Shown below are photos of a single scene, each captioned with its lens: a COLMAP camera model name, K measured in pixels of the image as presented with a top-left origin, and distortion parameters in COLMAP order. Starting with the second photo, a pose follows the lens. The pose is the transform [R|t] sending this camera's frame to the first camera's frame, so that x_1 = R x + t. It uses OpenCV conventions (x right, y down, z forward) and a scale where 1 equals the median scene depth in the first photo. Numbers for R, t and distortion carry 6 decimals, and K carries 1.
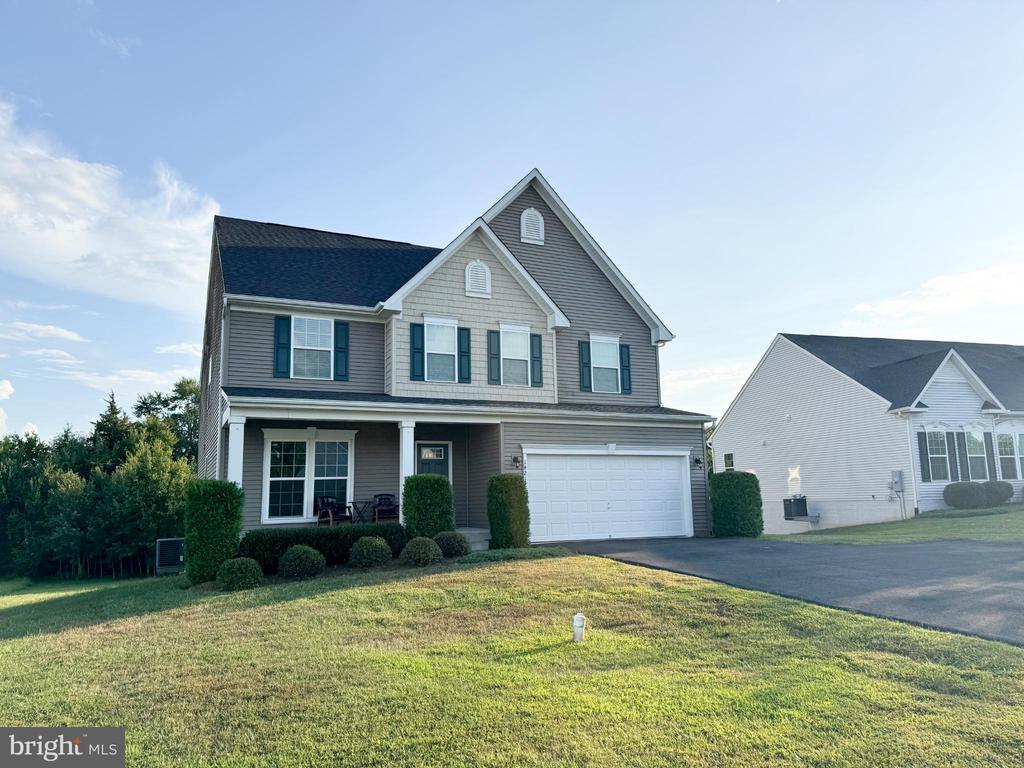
lens RADIAL K [[721.6, 0, 511.4], [0, 721.6, 383.4], [0, 0, 1]] dist [0.068798, -0.069705]
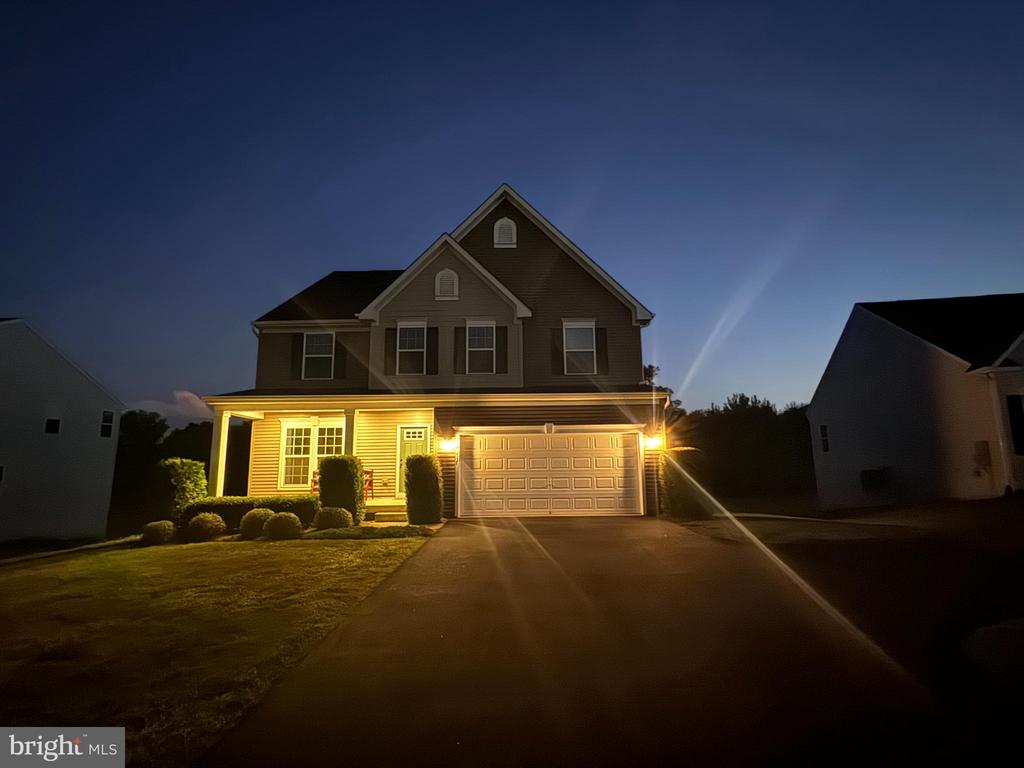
lens RADIAL K [[494.9, 0, 516.8], [0, 494.9, 383.0], [0, 0, 1]] dist [0.001799, 0.000423]
pose [[0.901232, -0.060321, -0.429118, 0.397675], [0.063167, 0.997974, -0.007622, 0.027756], [0.428708, -0.020237, 0.903216, 0.327084]]
